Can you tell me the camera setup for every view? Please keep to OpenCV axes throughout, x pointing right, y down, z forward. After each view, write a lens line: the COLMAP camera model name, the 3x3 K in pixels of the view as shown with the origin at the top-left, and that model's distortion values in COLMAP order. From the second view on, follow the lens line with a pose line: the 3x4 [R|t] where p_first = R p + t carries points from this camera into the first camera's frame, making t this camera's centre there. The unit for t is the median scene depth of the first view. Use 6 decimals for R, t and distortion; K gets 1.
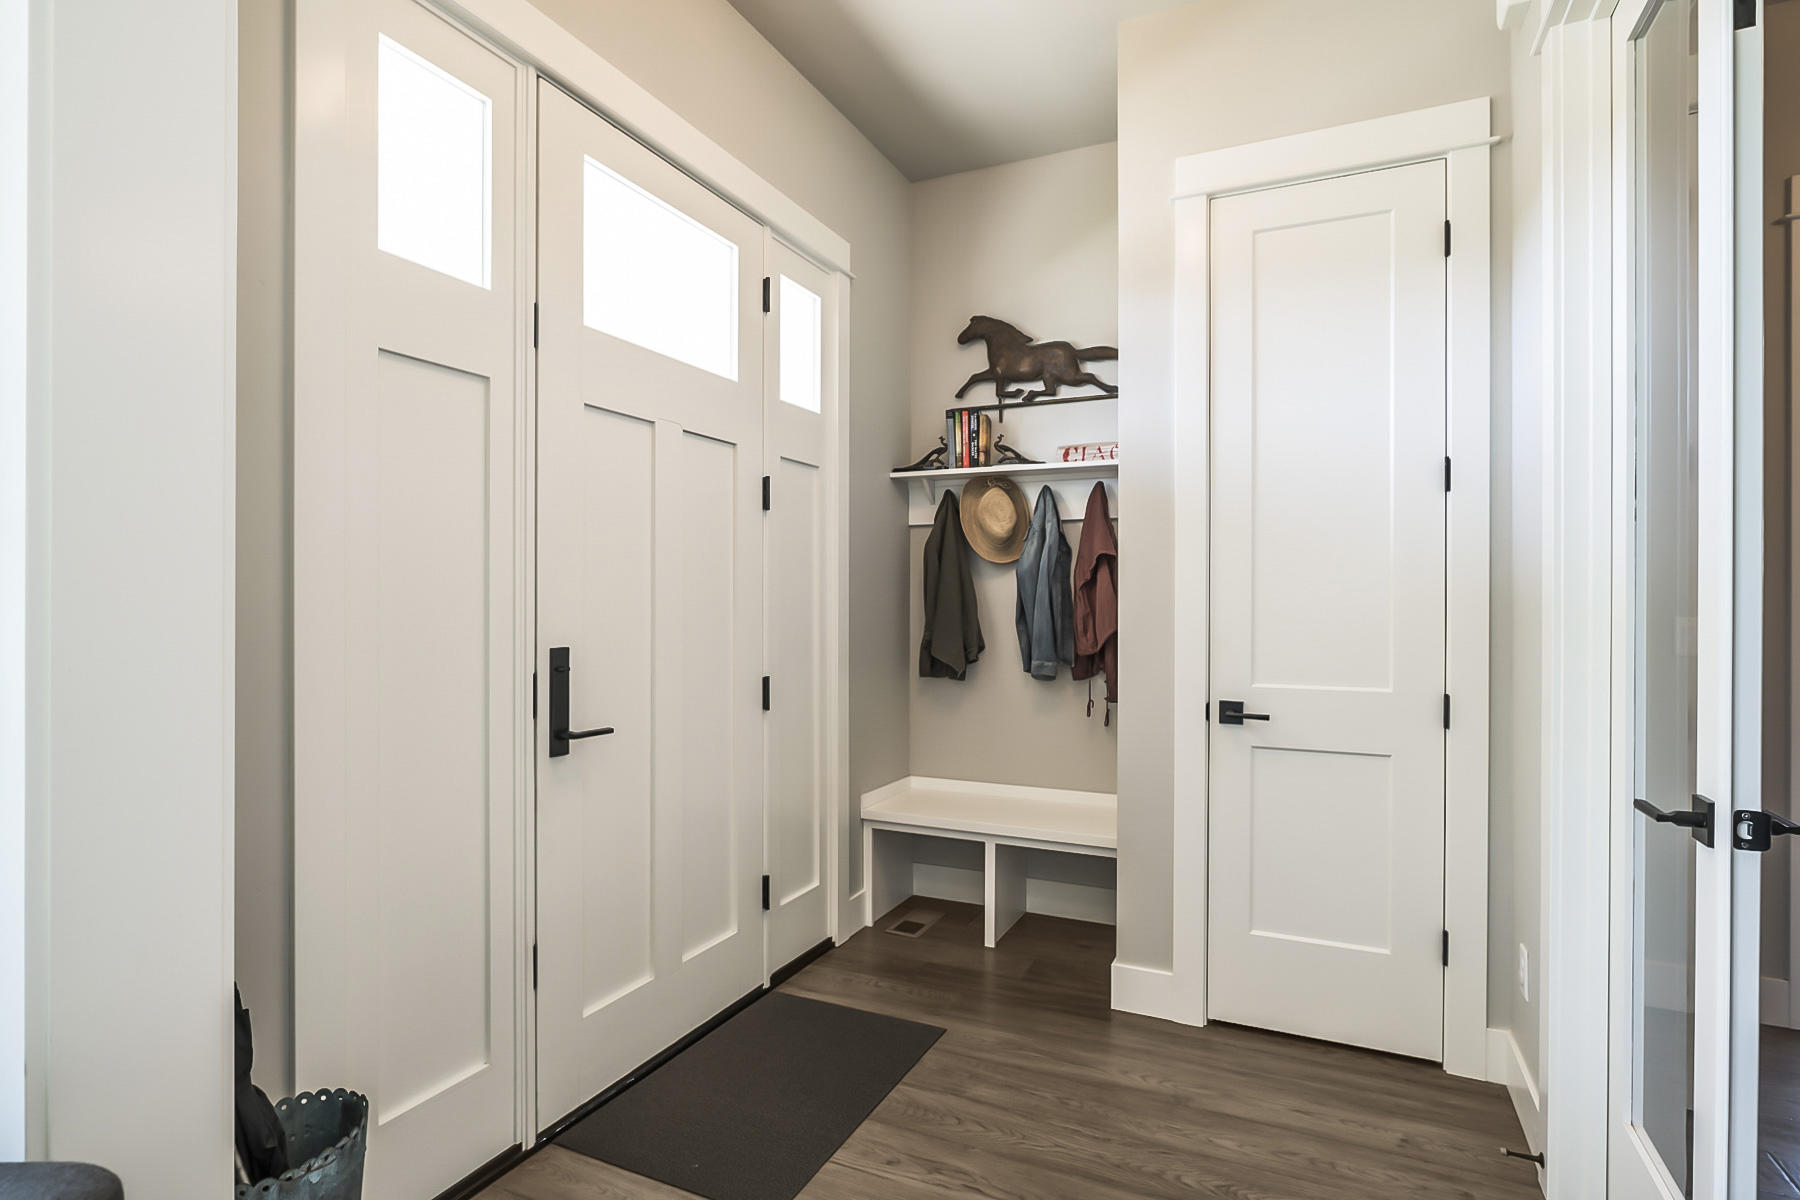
lens RADIAL K [[913.0, 0, 907.2], [0, 913.0, 603.9], [0, 0, 1]] dist [-0.007555, 0.001755]
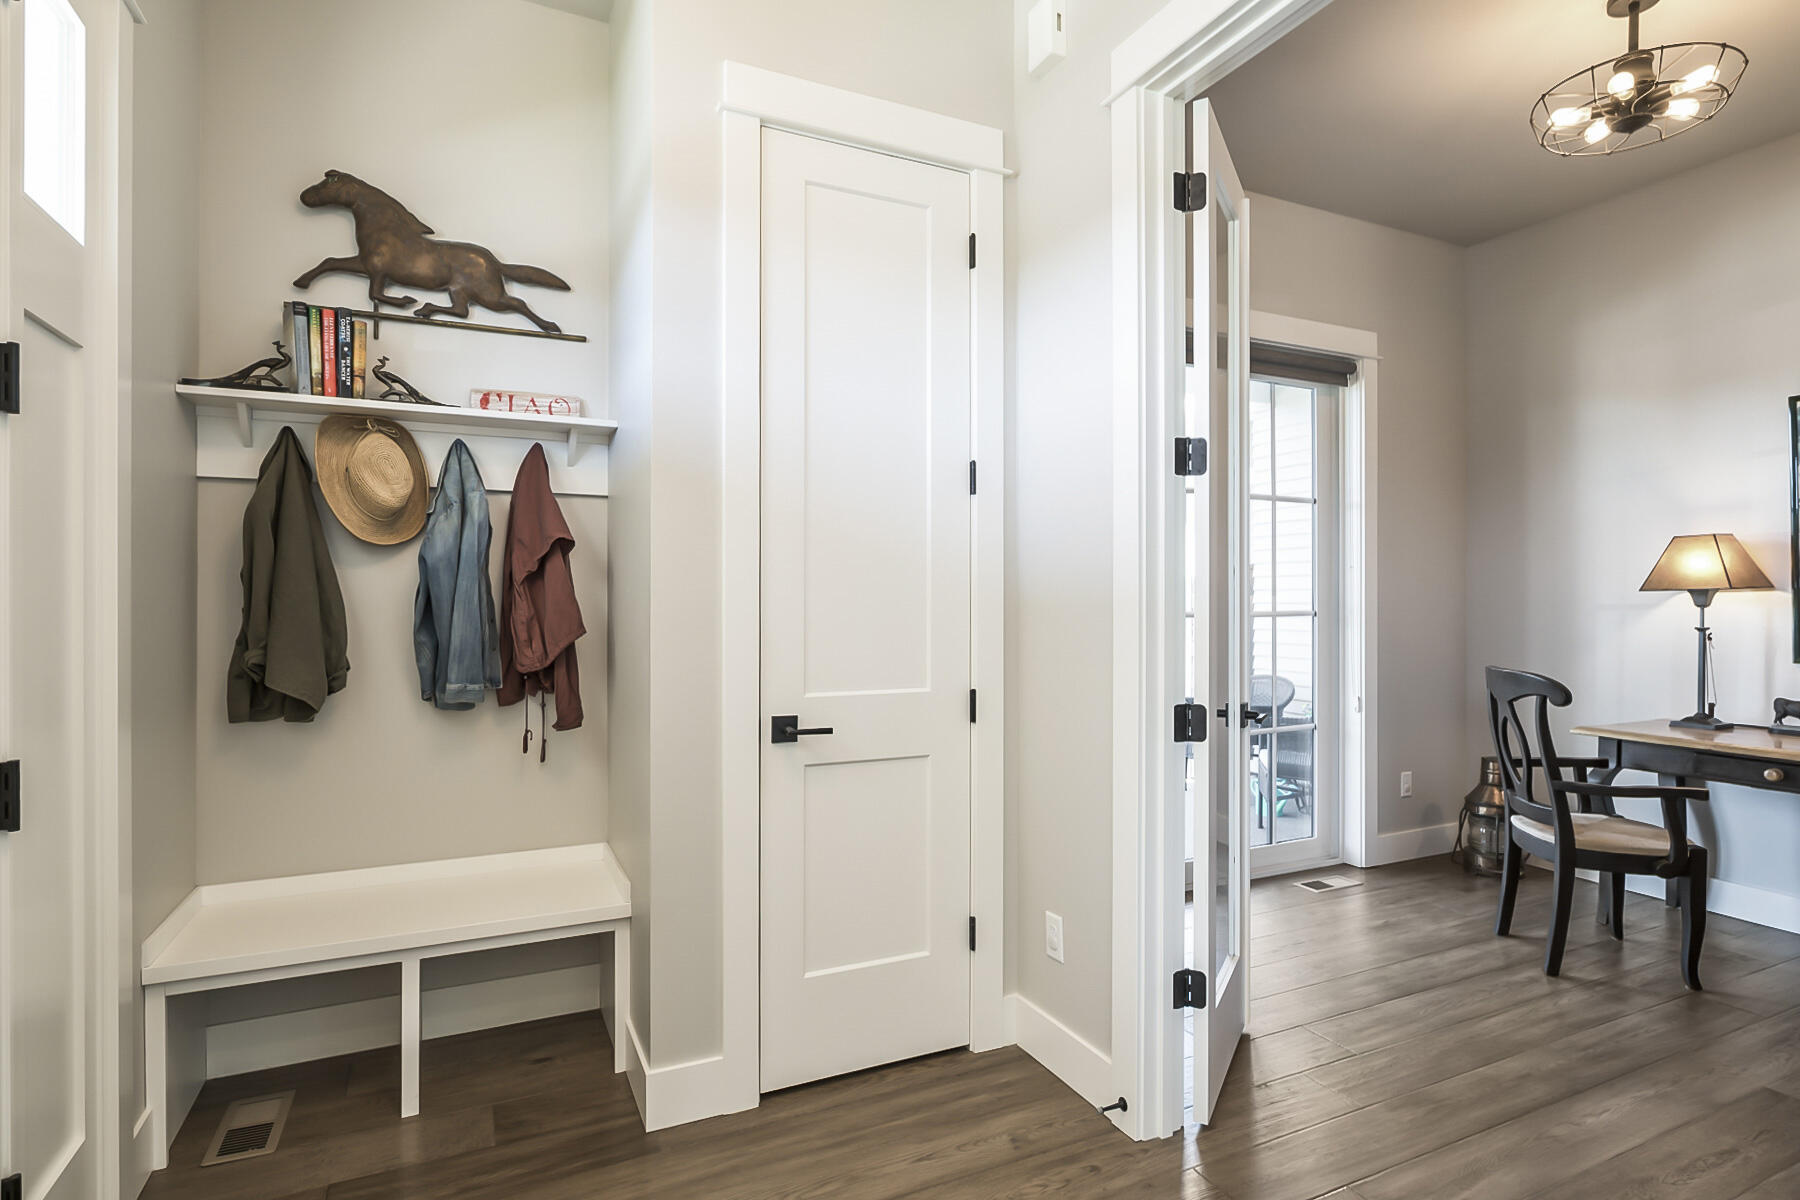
lens RADIAL K [[913.0, 0, 894.7], [0, 913.0, 598.3], [0, 0, 1]] dist [-0.007555, 0.001755]
pose [[0.636942, -0.003093, 0.770905, -0.191467], [0.003241, 0.999994, 0.001334, -0.004592], [-0.770905, 0.001649, 0.636948, 0.288869]]
